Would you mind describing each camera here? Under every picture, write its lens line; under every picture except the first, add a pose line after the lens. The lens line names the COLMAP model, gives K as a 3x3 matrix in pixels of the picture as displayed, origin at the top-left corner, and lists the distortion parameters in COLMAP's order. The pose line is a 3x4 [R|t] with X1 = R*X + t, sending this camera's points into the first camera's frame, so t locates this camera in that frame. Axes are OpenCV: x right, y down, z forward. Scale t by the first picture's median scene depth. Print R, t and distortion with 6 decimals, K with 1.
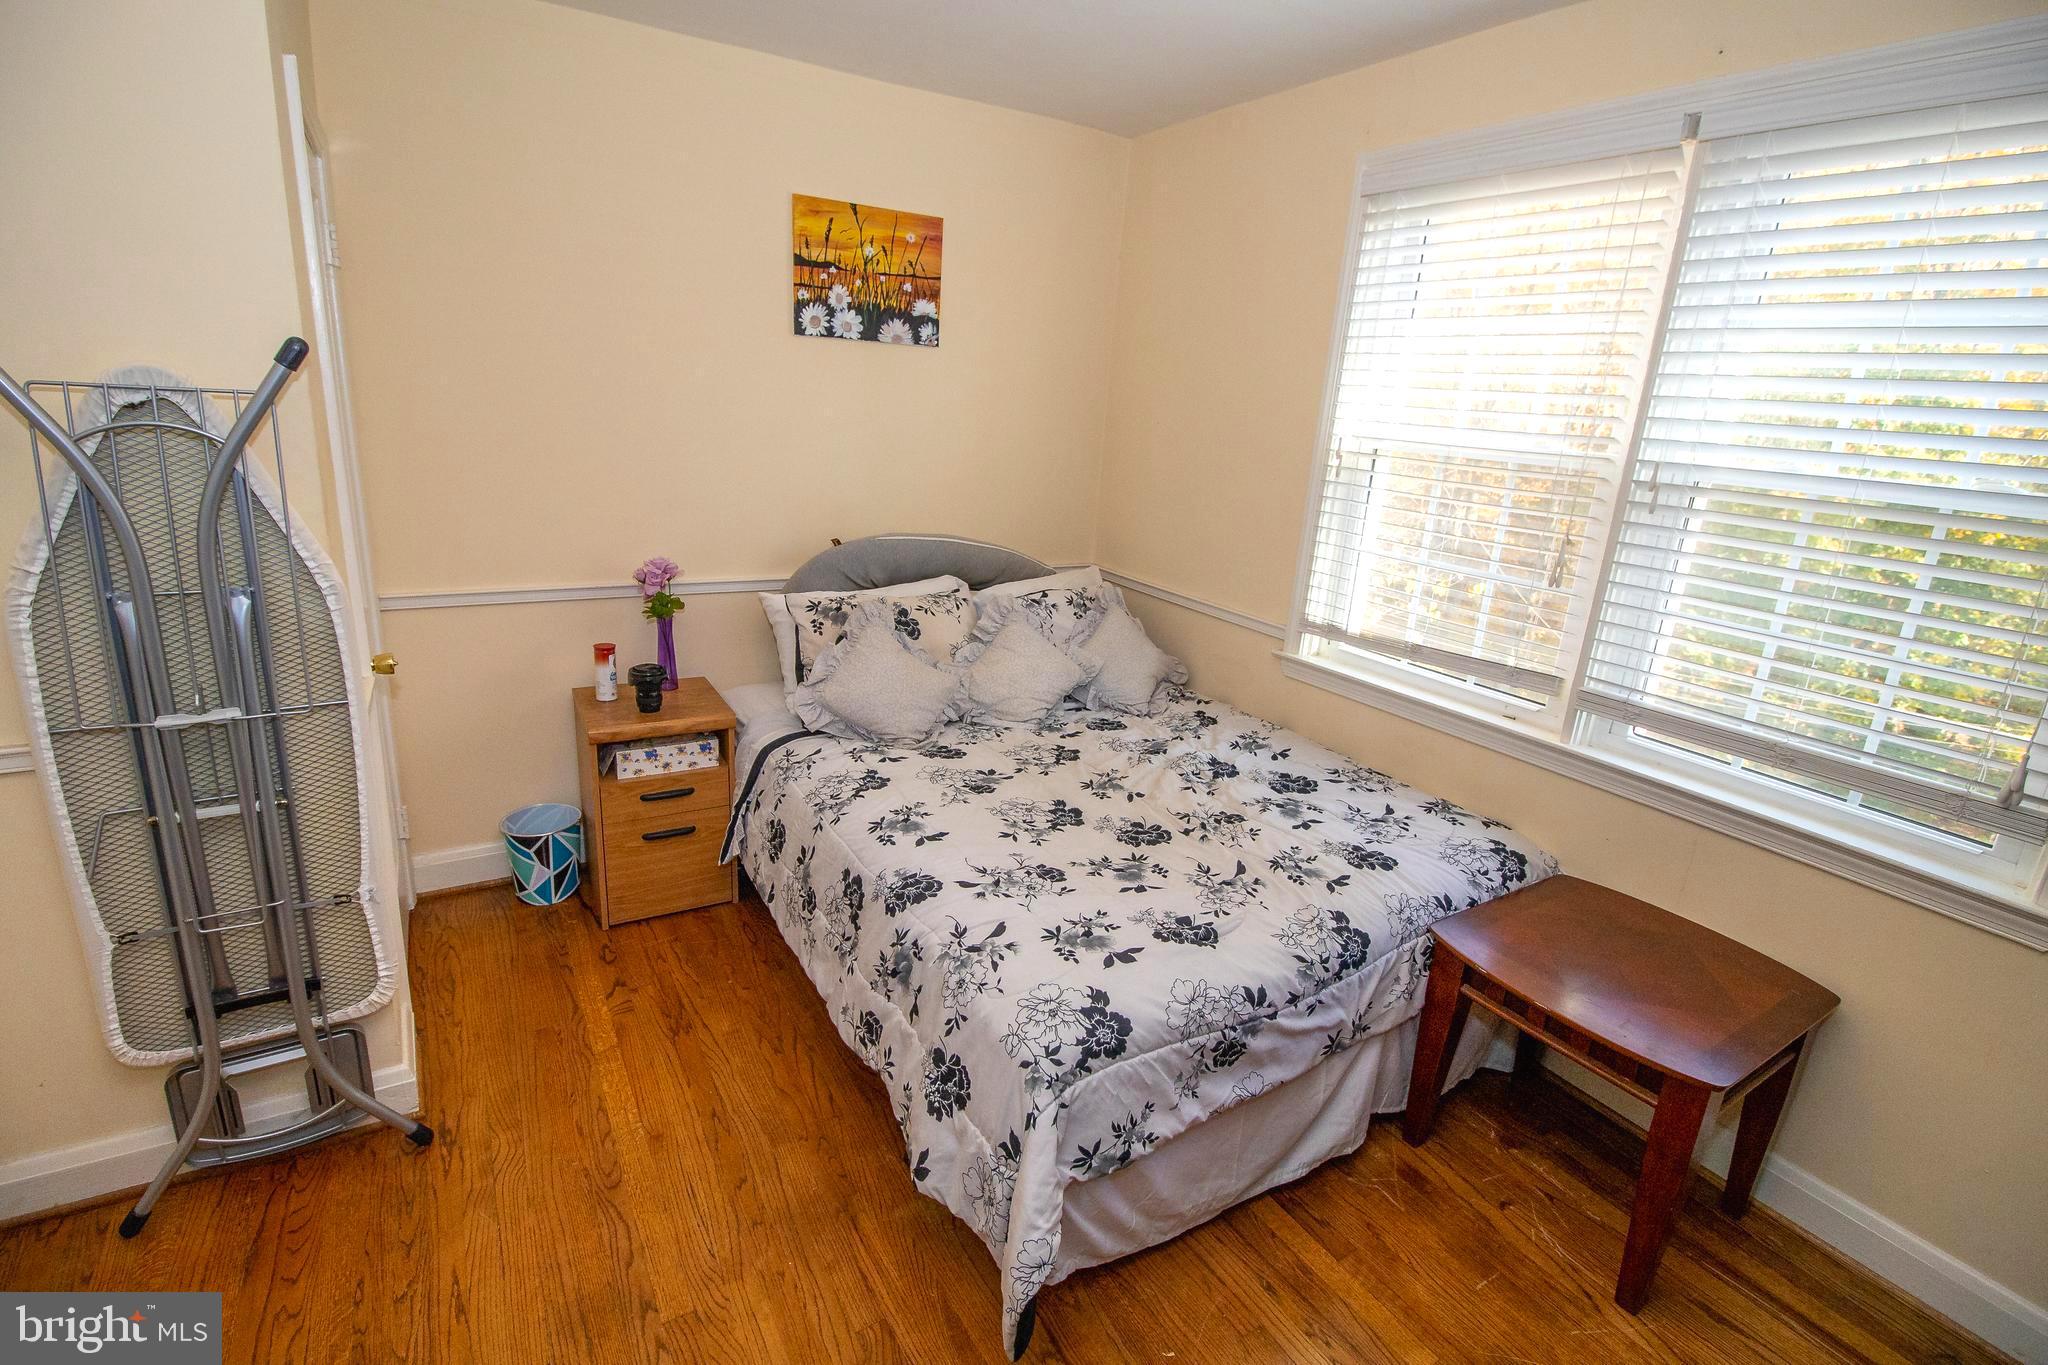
lens RADIAL K [[946.4, 0, 988.0], [0, 946.4, 669.4], [0, 0, 1]] dist [-0.005825, -0.006103]
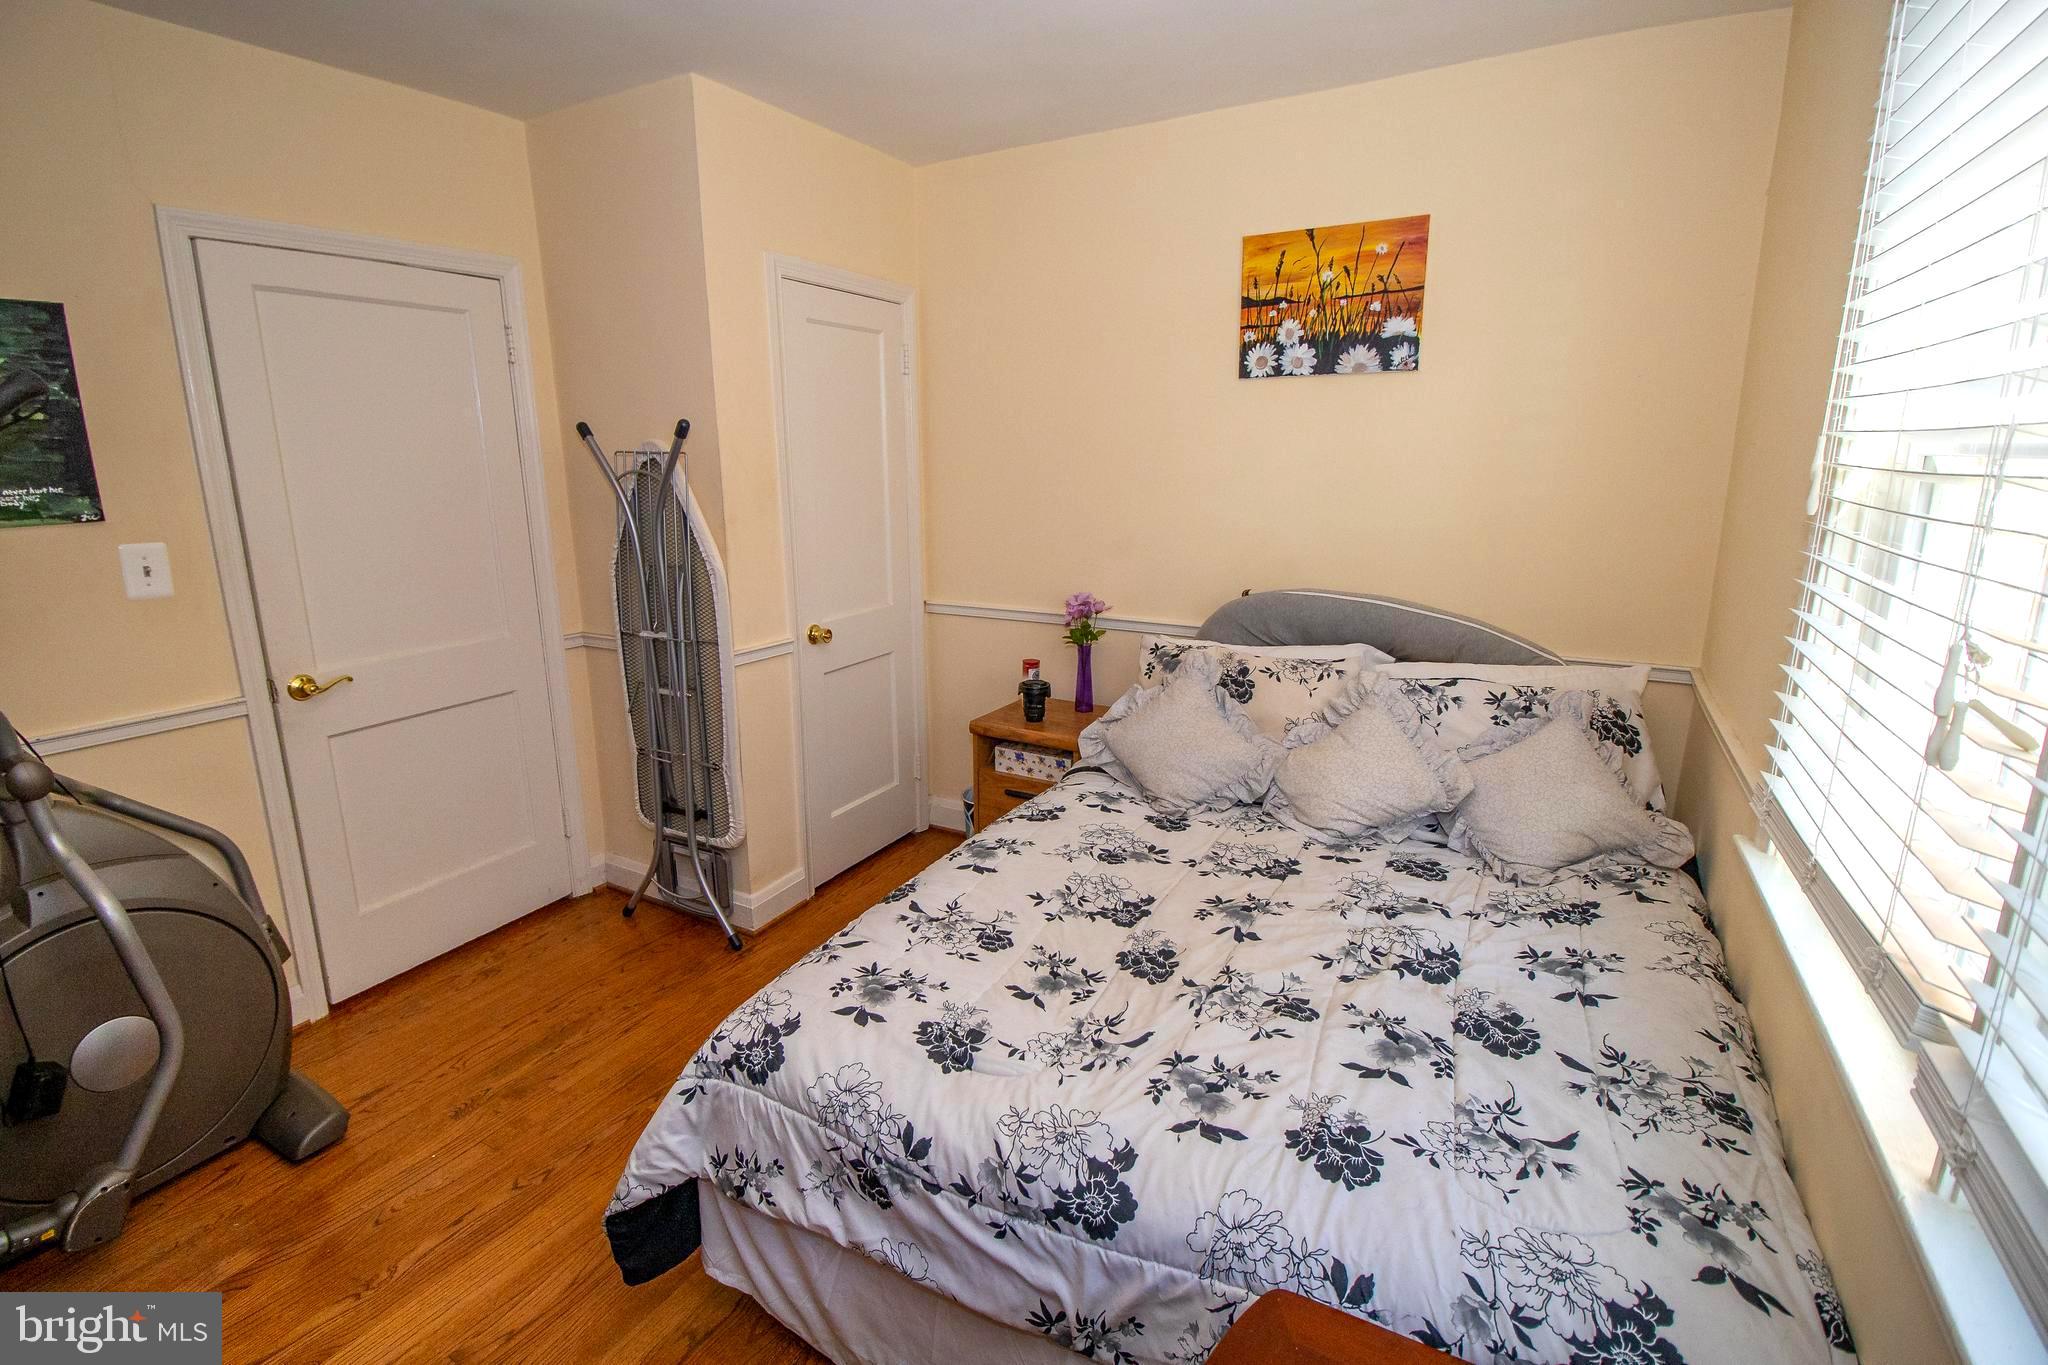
lens RADIAL K [[946.4, 0, 1016.0], [0, 946.4, 662.3], [0, 0, 1]] dist [-0.005825, -0.006103]
pose [[0.486077, 0.125446, -0.864865, 0.619834], [-0.208411, 0.977730, 0.024684, -0.049785], [0.848701, 0.168249, 0.501397, 0.405299]]
